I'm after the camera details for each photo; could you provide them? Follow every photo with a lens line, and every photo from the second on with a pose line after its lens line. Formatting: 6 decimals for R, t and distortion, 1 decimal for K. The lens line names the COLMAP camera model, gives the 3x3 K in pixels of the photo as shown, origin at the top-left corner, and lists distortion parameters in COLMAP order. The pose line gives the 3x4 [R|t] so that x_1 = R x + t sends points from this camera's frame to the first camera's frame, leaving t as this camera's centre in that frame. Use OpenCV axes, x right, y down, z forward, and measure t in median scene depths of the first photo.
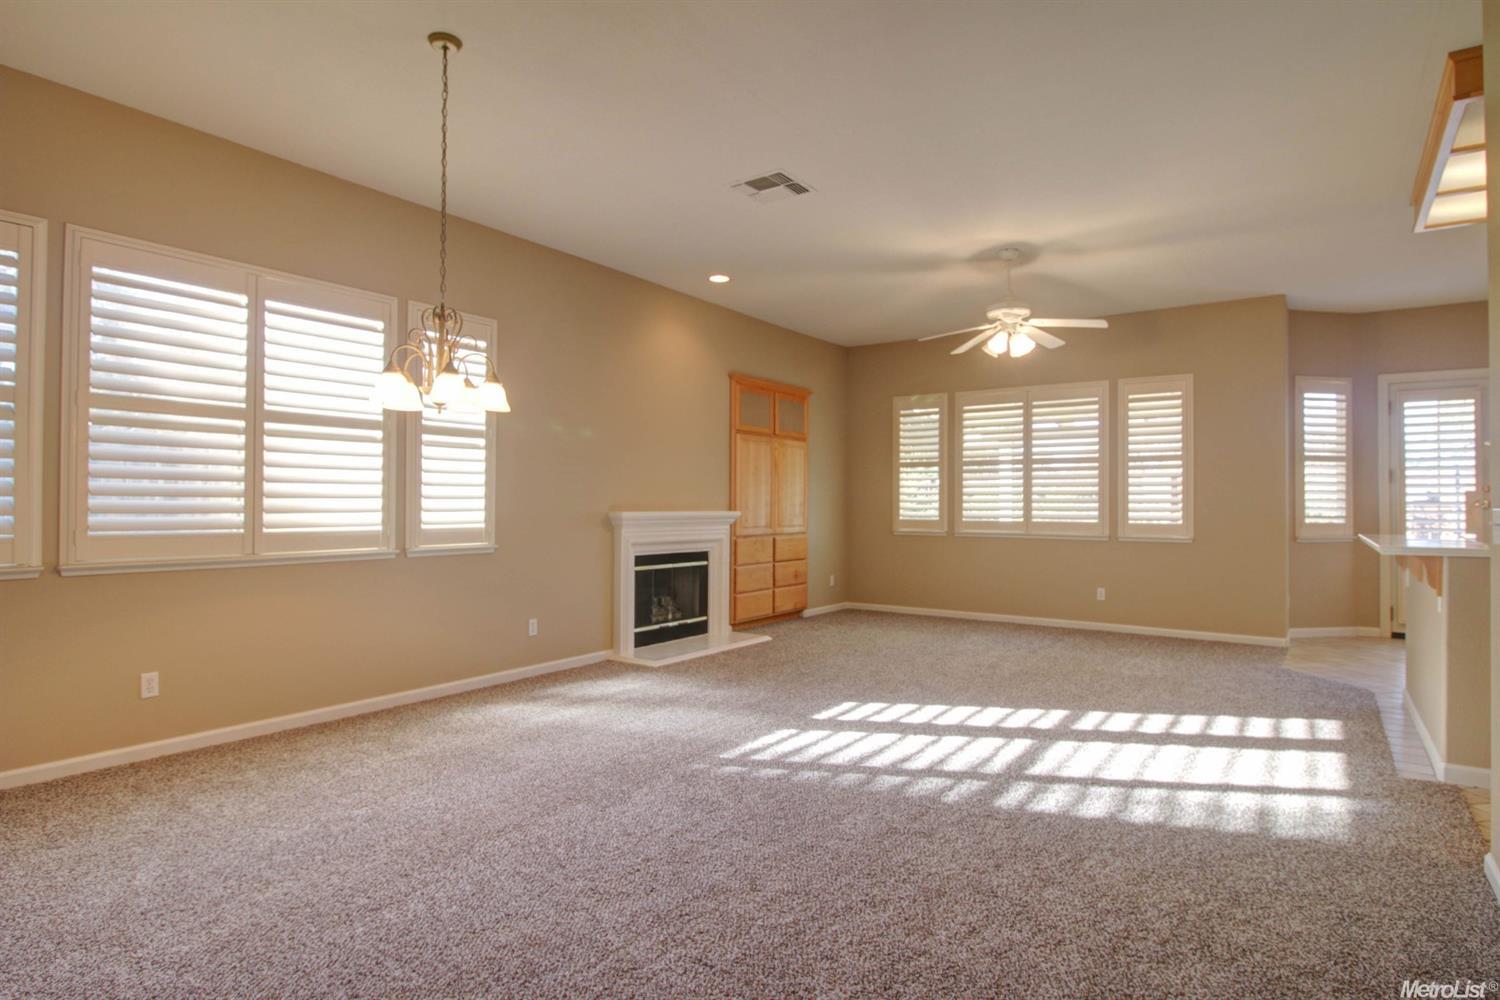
lens RADIAL K [[794.3, 0, 752.0], [0, 794.3, 493.5], [0, 0, 1]] dist [-0.028438, -0.000807]
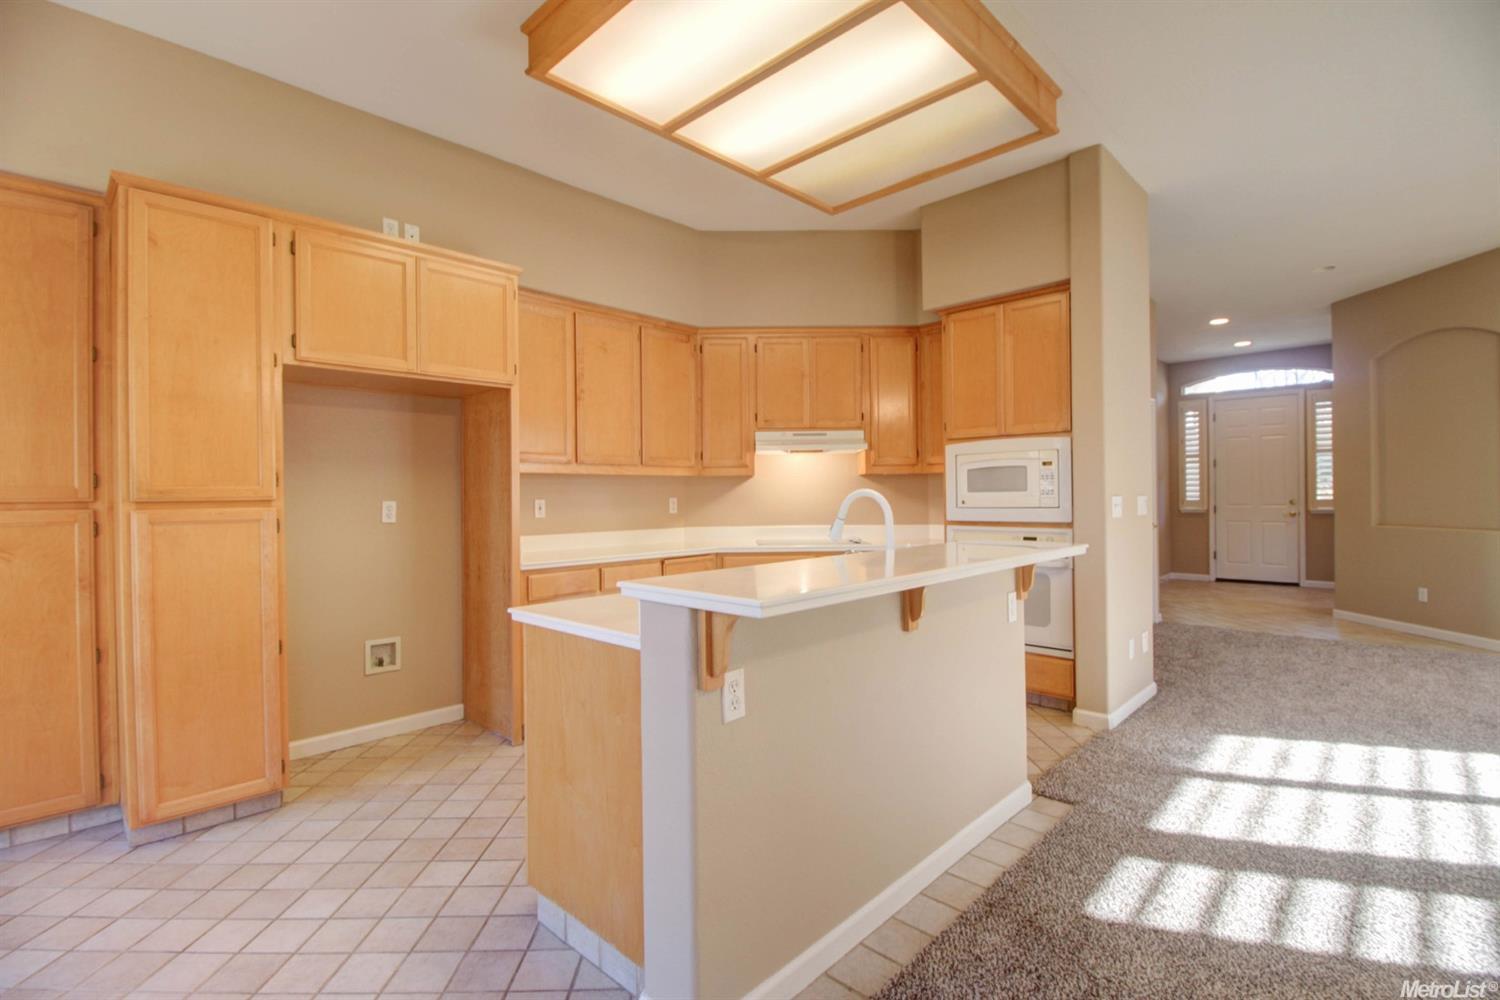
lens RADIAL K [[692.9, 0, 756.7], [0, 692.9, 497.5], [0, 0, 1]] dist [-0.015877, -0.006722]
pose [[-0.989537, 0.007434, 0.144086, 0.529198], [0.005972, 0.999926, -0.010578, 0.011984], [-0.144154, -0.009606, -0.989509, 0.874987]]
